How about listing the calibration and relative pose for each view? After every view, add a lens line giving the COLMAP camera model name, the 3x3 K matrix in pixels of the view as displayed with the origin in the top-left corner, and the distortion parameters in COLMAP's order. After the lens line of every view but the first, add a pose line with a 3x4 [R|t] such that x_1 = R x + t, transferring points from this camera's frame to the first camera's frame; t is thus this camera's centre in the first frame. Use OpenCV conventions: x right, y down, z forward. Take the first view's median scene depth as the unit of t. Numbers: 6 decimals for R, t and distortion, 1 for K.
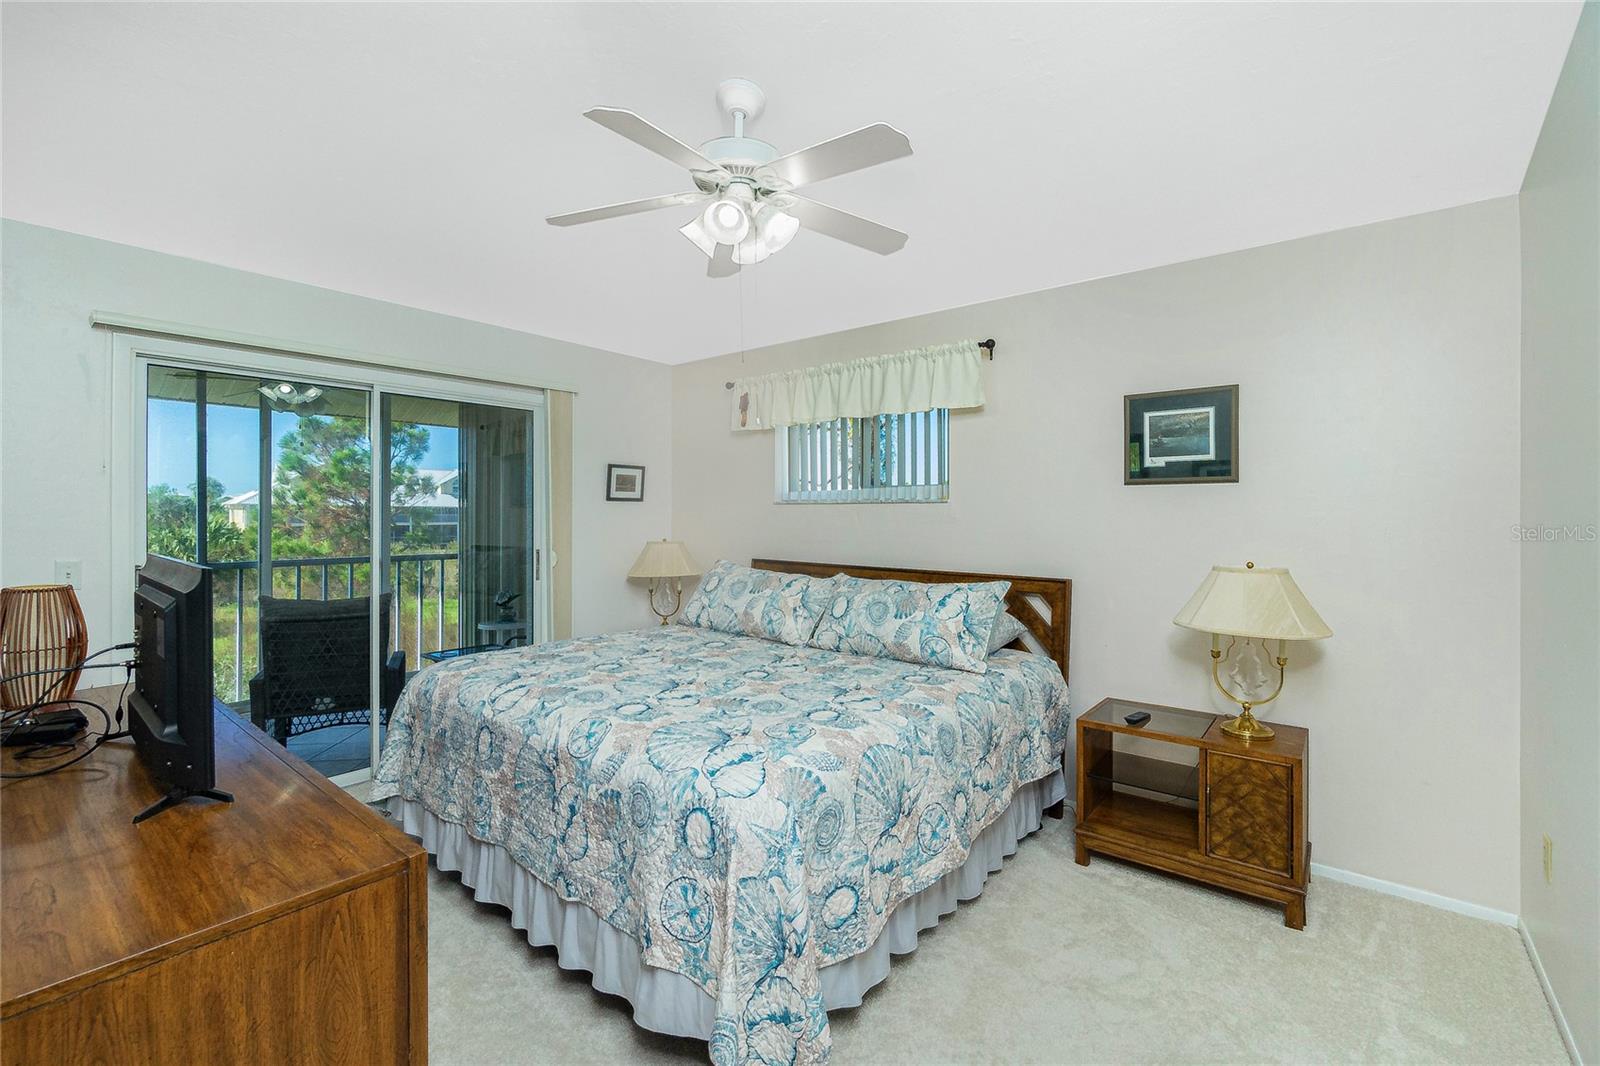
lens RADIAL K [[697.2, 0, 770.7], [0, 697.2, 507.1], [0, 0, 1]] dist [-0.012895, 0.004585]
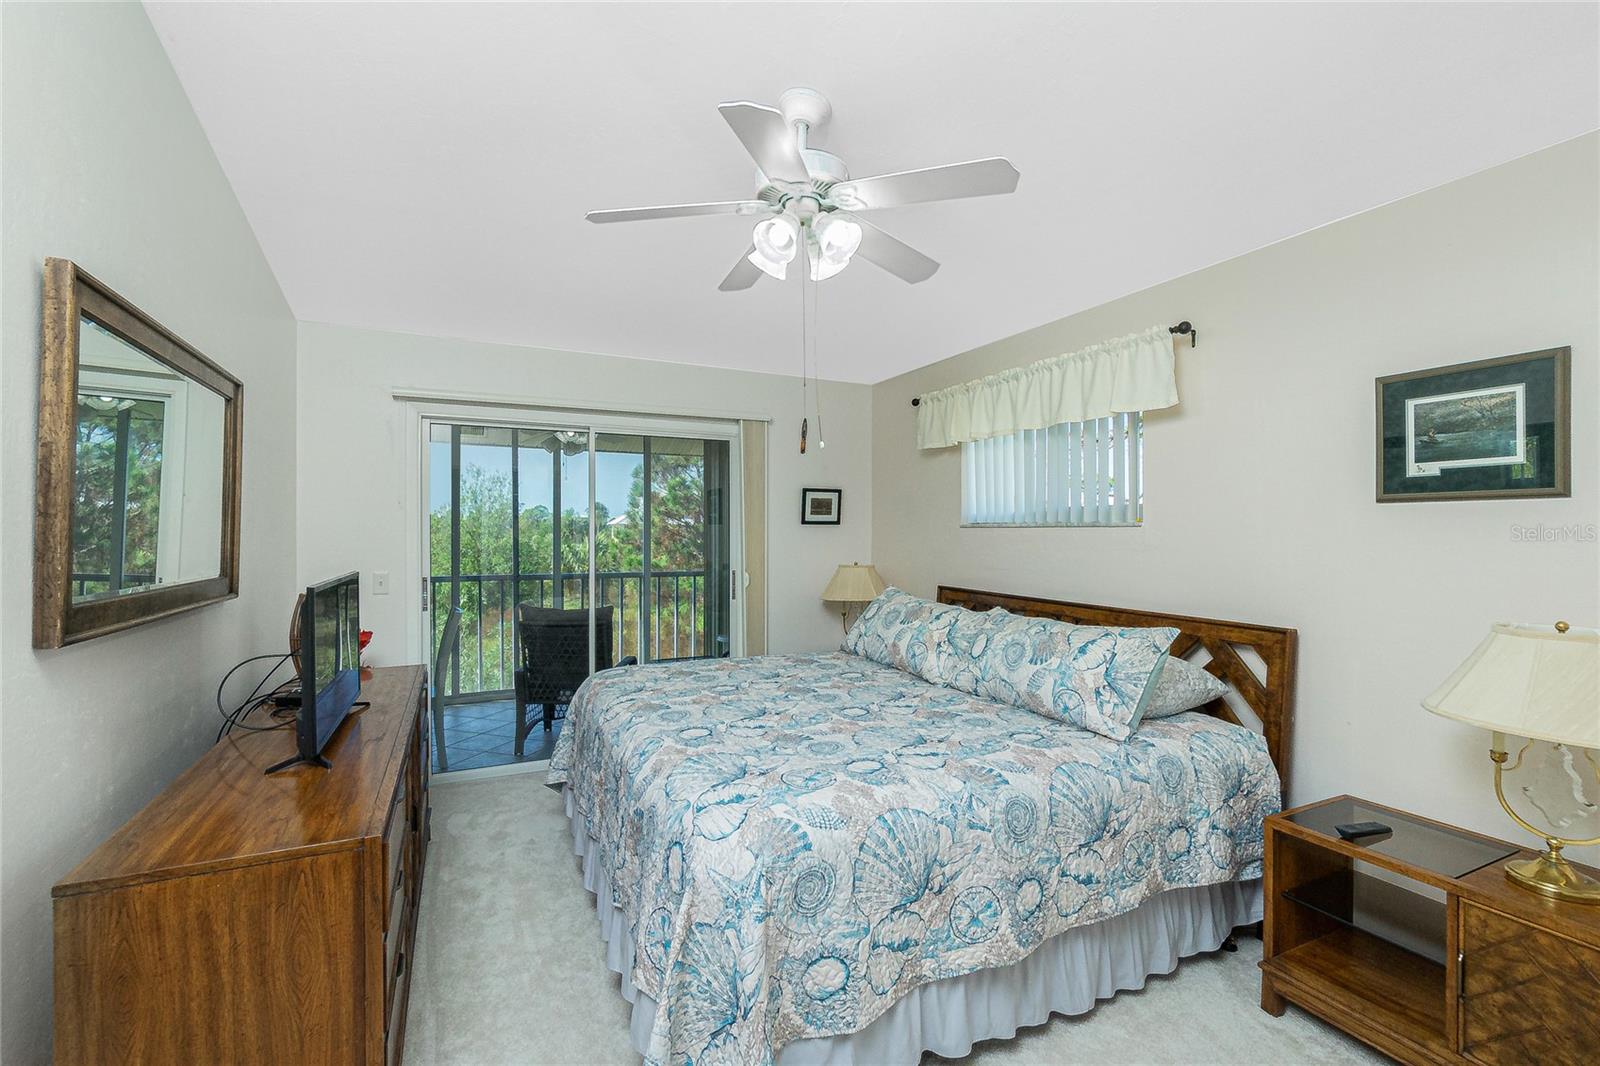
lens RADIAL K [[697.2, 0, 780.8], [0, 697.2, 526.2], [0, 0, 1]] dist [-0.012895, 0.004585]
pose [[0.905558, -0.003717, -0.424206, 0.286852], [0.004756, 0.999988, 0.001391, -0.013050], [0.424195, -0.003277, 0.905565, 0.101717]]
